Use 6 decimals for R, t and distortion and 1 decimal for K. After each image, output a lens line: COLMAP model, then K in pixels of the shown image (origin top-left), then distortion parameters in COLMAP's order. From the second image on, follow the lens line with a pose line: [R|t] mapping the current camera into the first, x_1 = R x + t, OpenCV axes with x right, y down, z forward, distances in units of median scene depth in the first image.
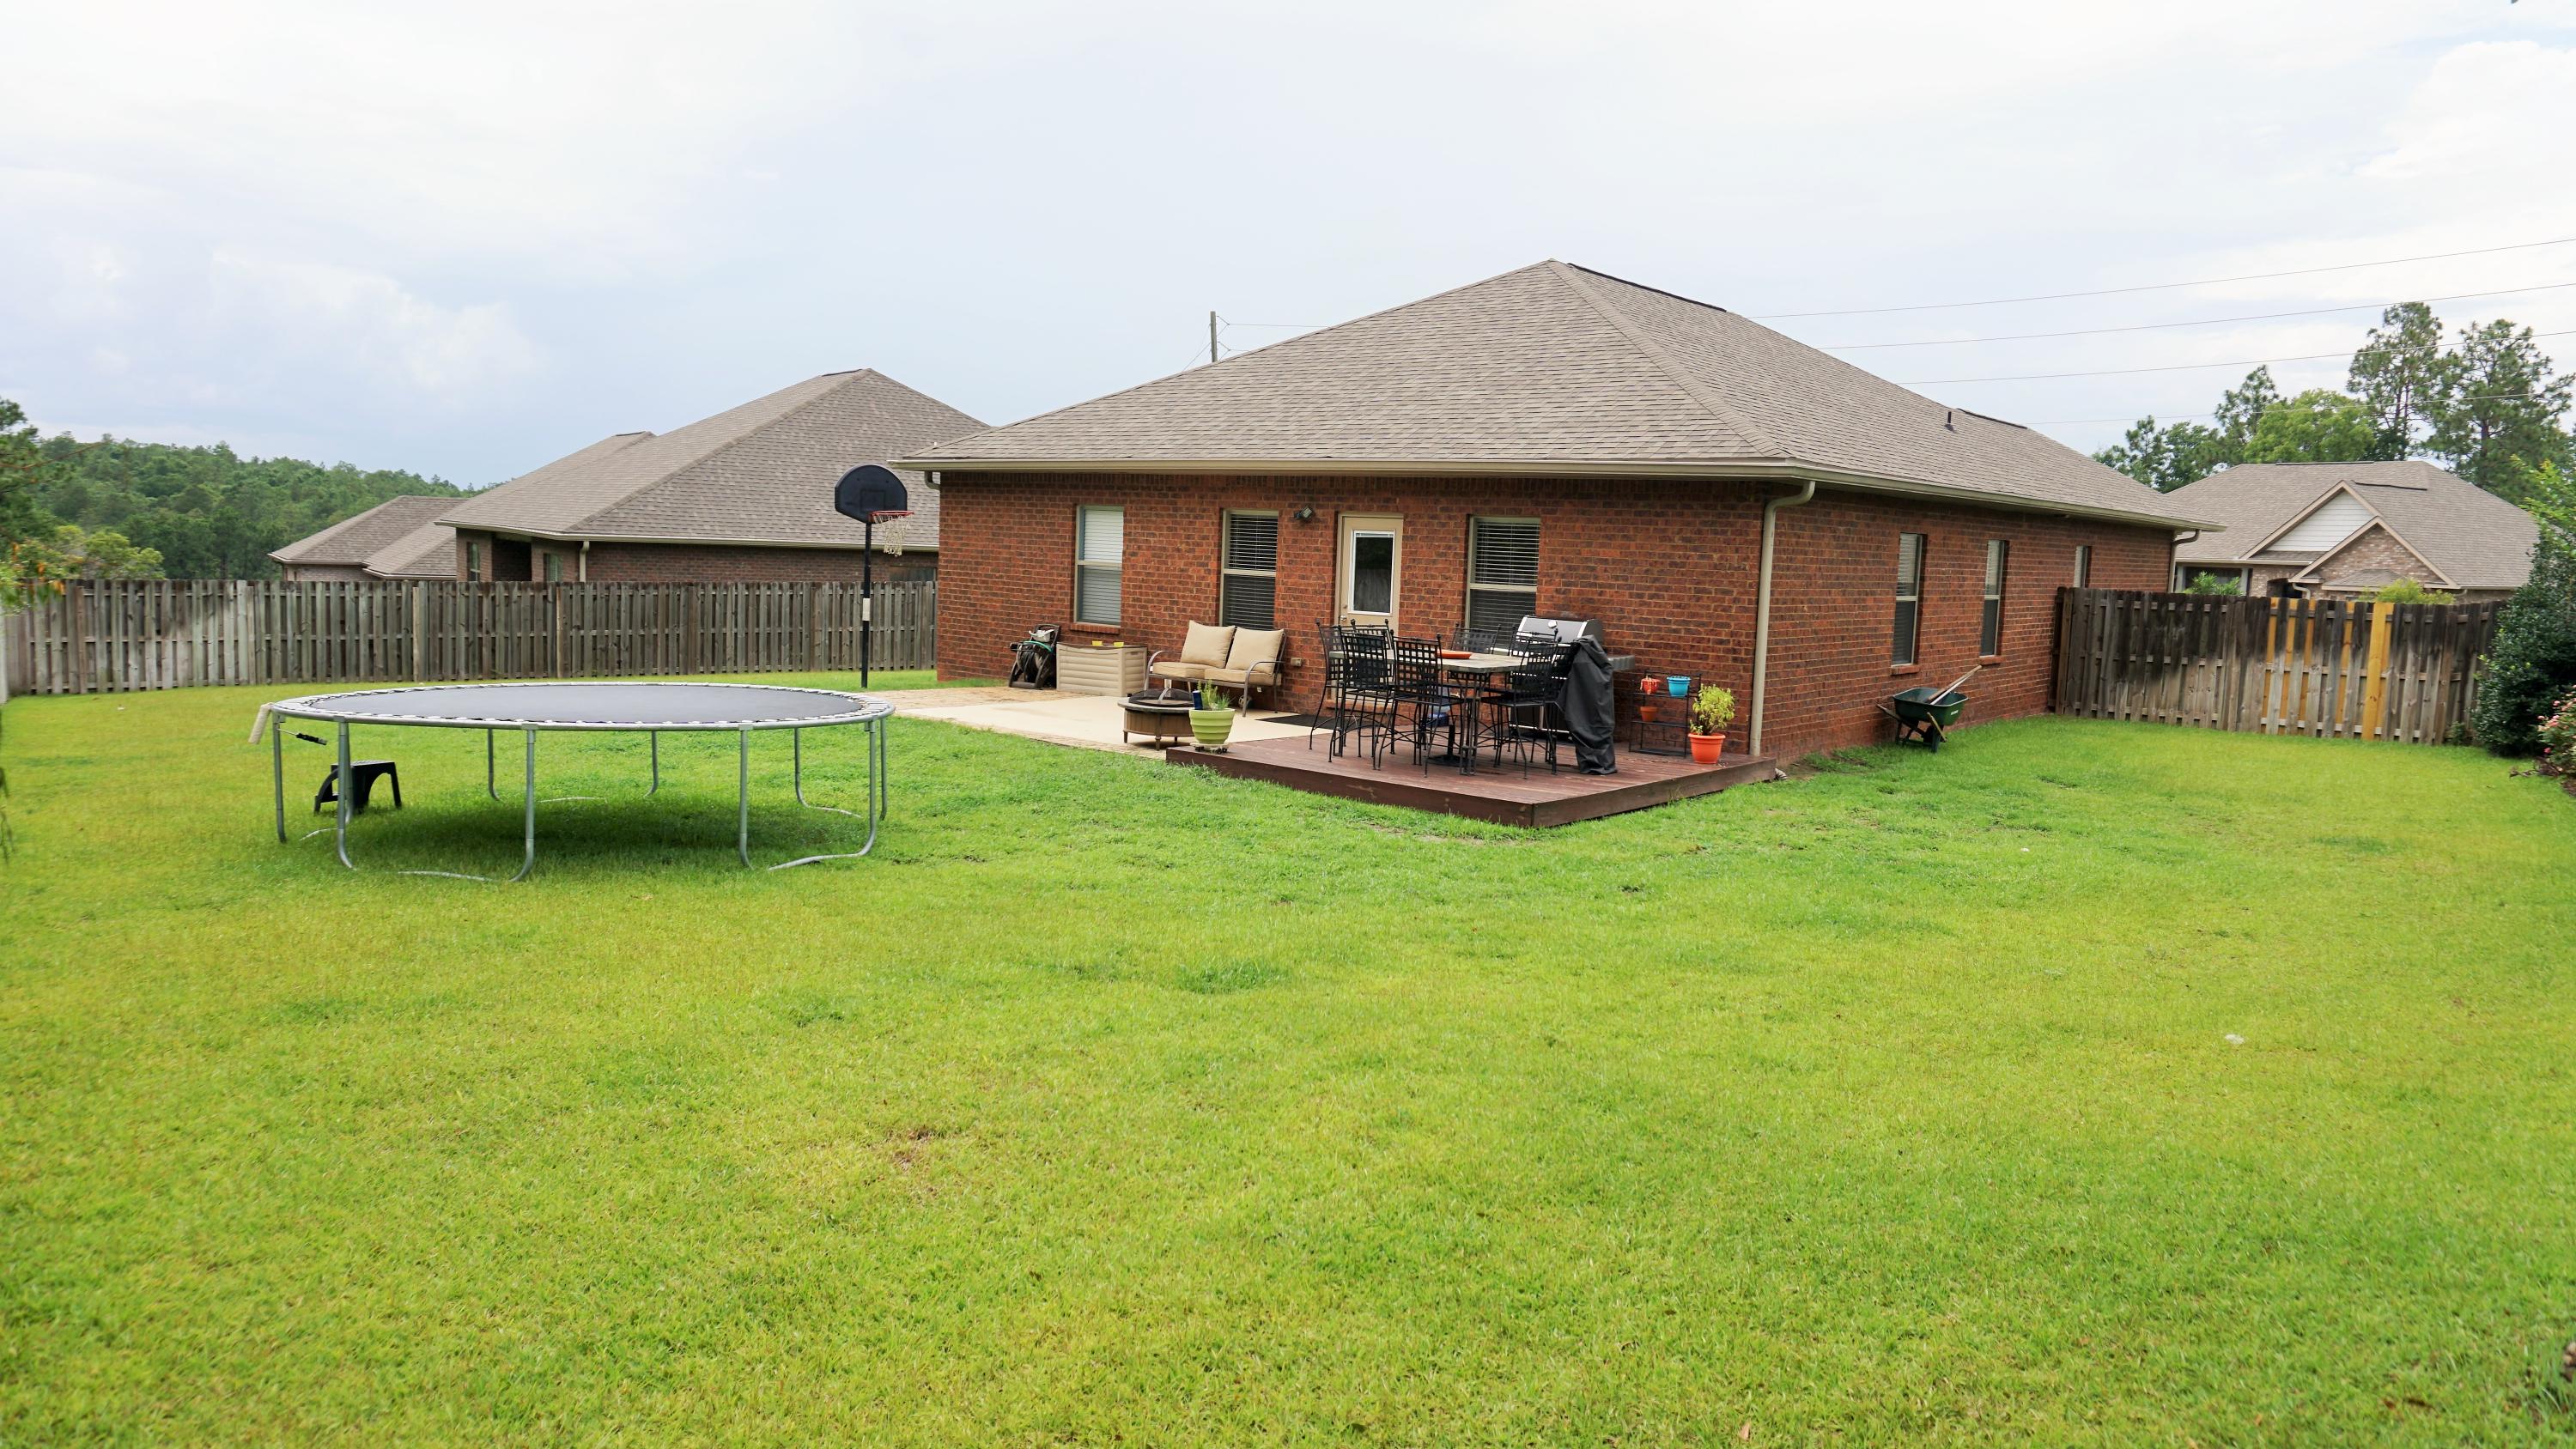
lens RADIAL K [[1741.4, 0, 1276.5], [0, 1741.4, 709.9], [0, 0, 1]] dist [-0.026410, 0.034958]
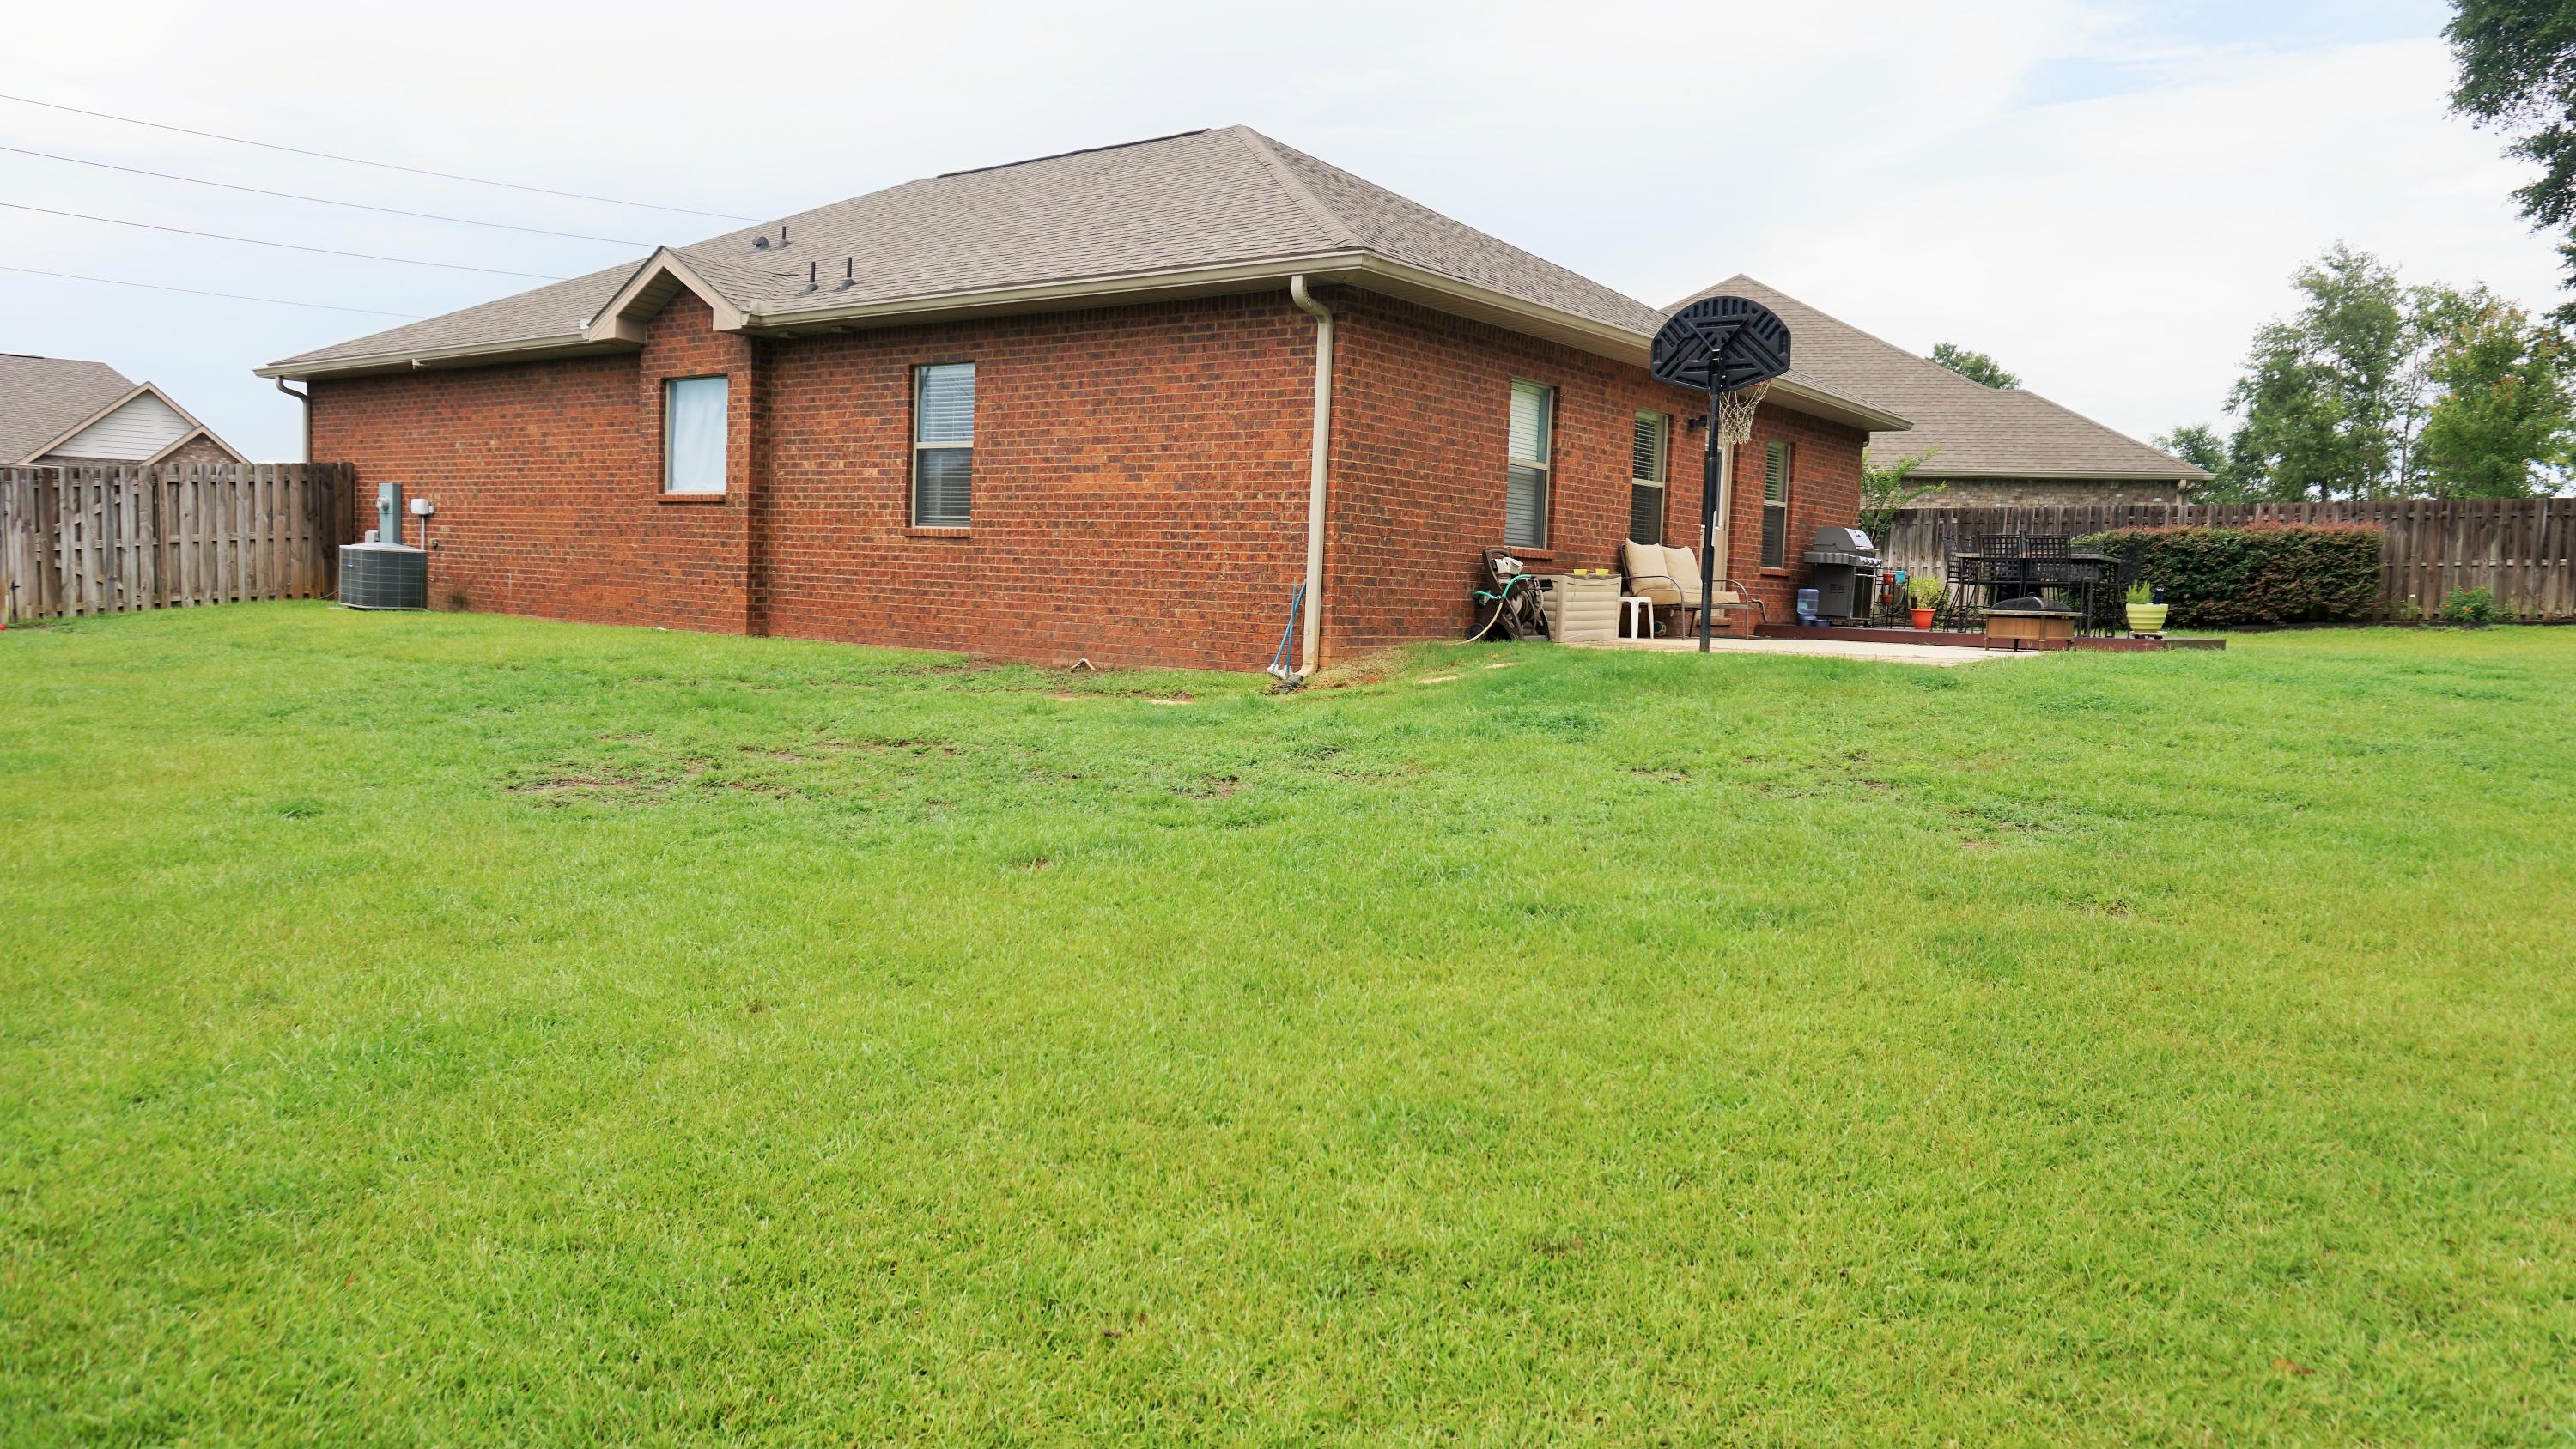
lens RADIAL K [[1741.4, 0, 1291.1], [0, 1741.4, 708.6], [0, 0, 1]] dist [-0.026410, 0.034958]
pose [[-0.059379, -0.110949, 0.992051, -0.932995], [0.062263, 0.991458, 0.114609, -0.082097], [-0.996292, 0.068573, -0.051964, 1.297527]]
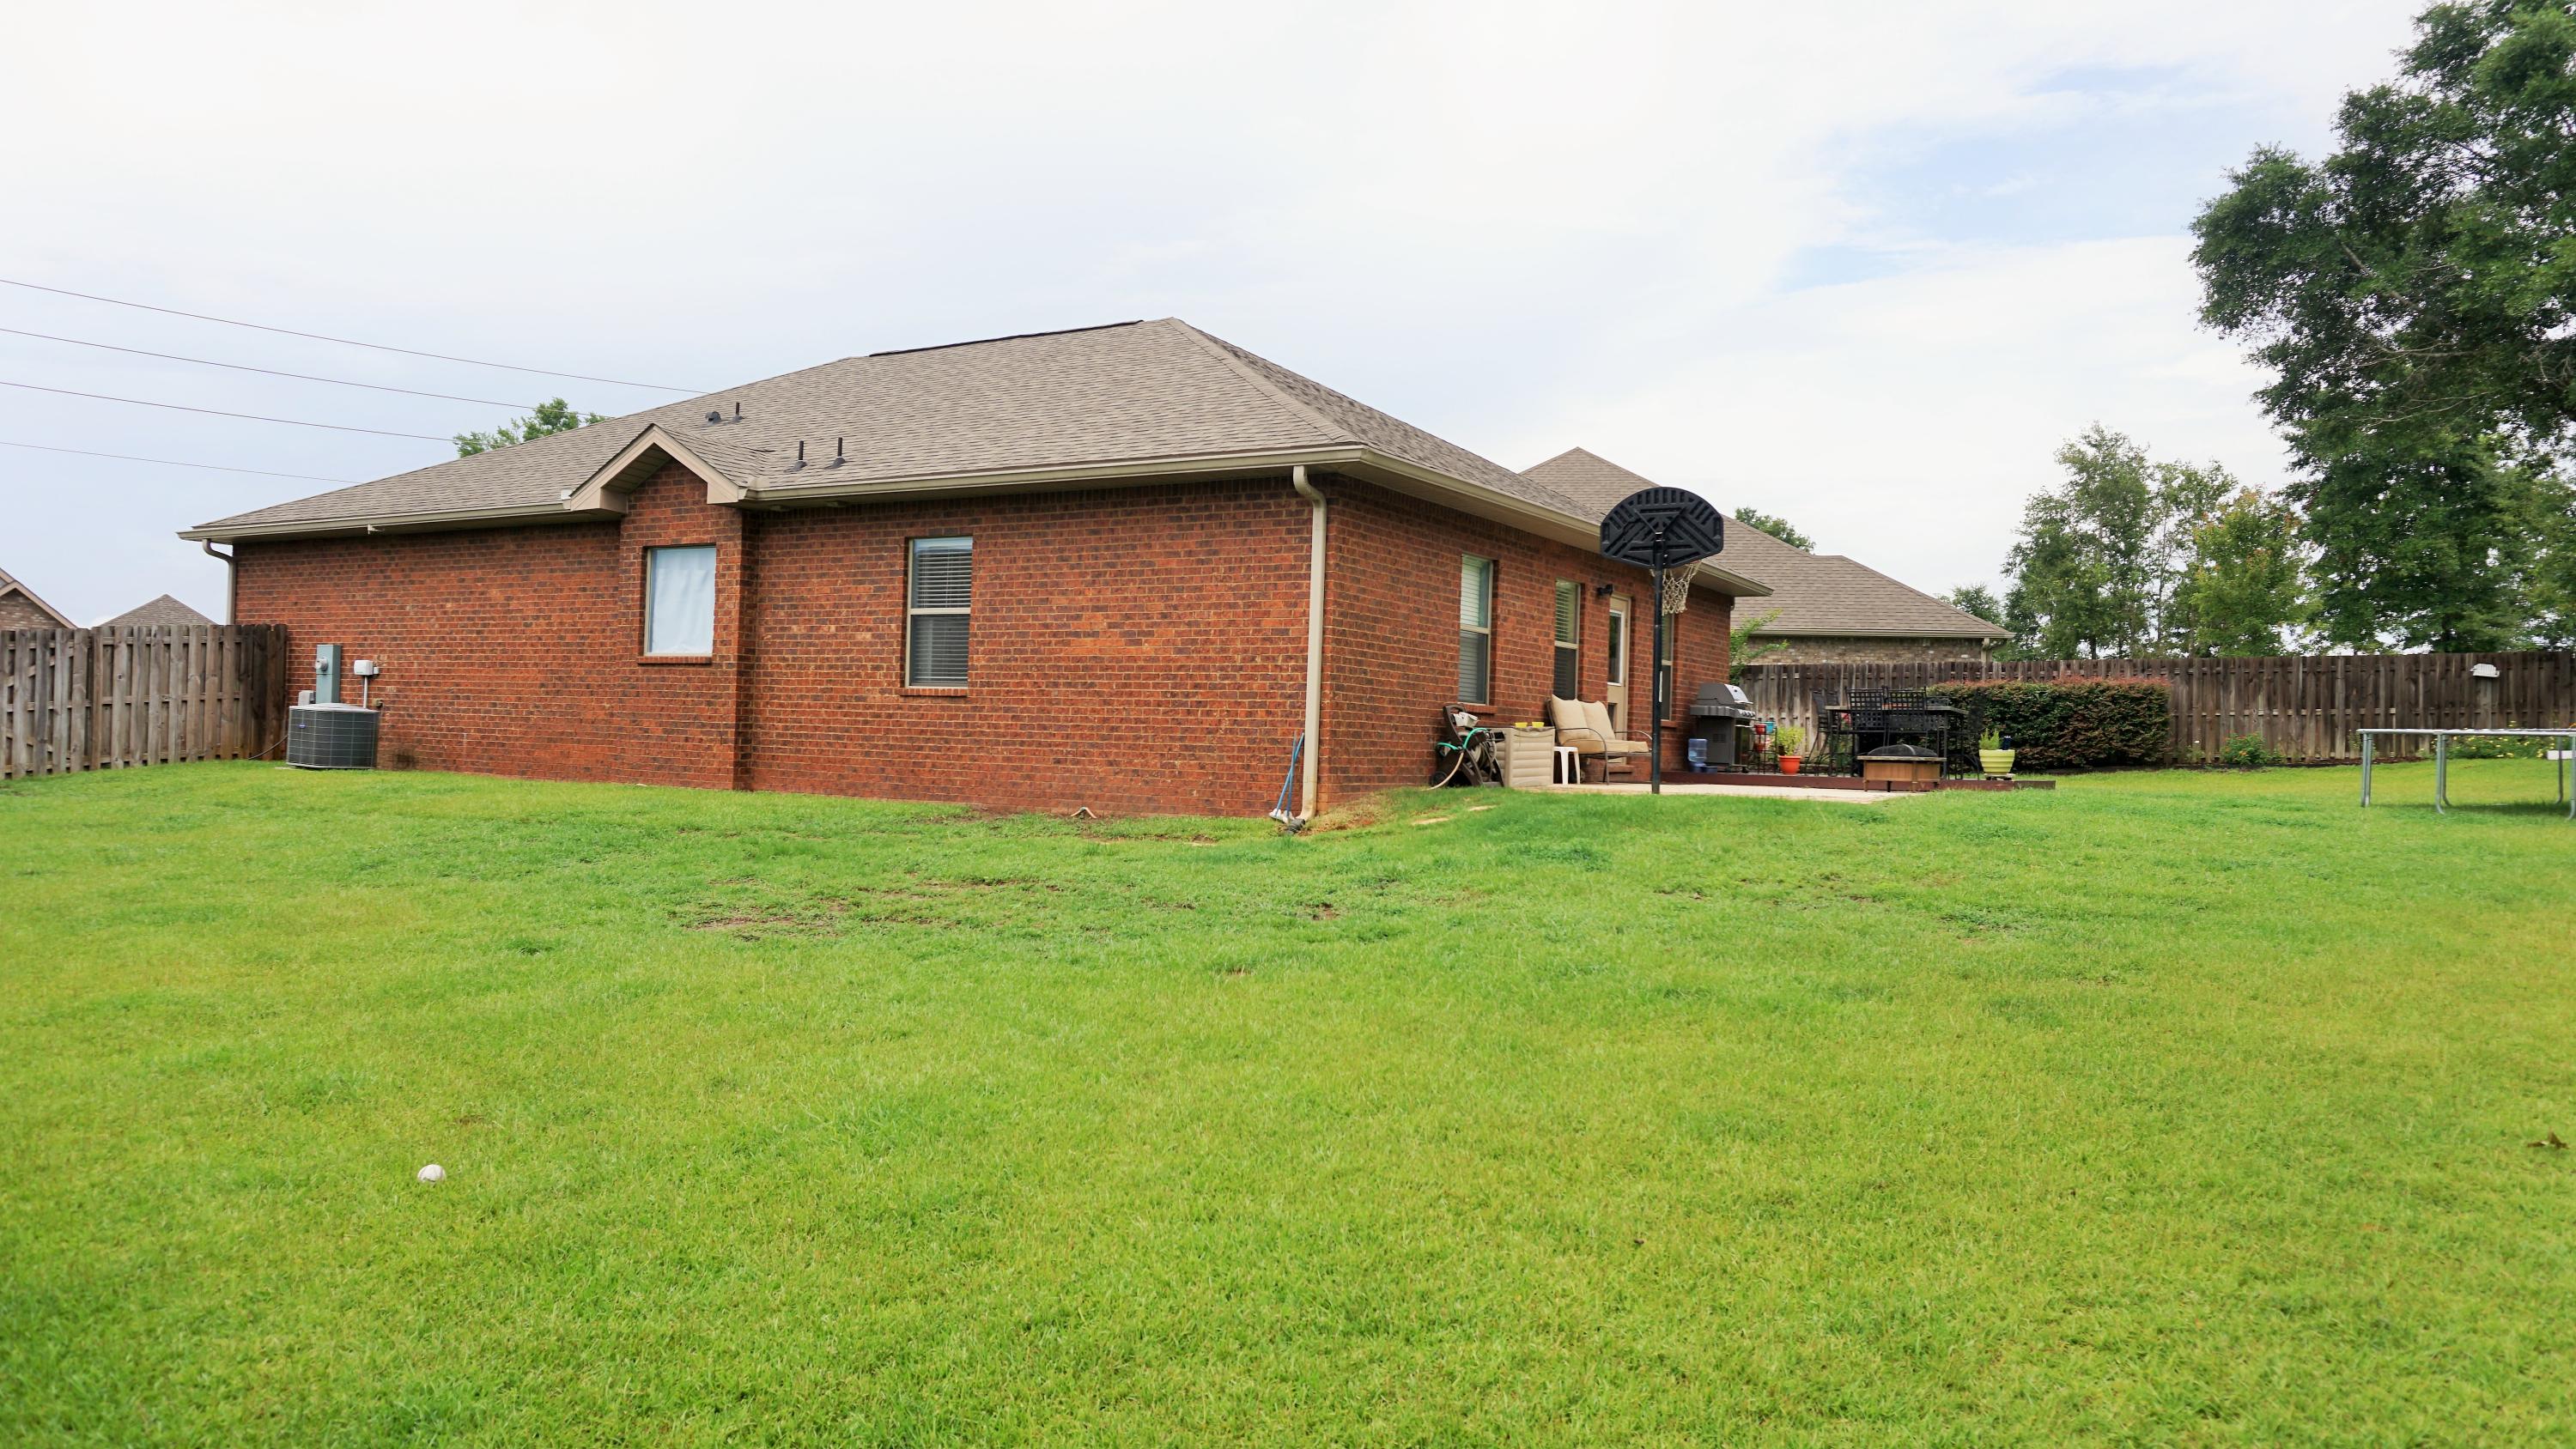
lens RADIAL K [[1741.4, 0, 1291.6], [0, 1741.4, 707.8], [0, 0, 1]] dist [-0.026410, 0.034958]
pose [[-0.169535, -0.021640, 0.985287, -1.001136], [0.063858, 0.997417, 0.032895, -0.090441], [-0.983453, 0.068496, -0.167715, 1.386821]]
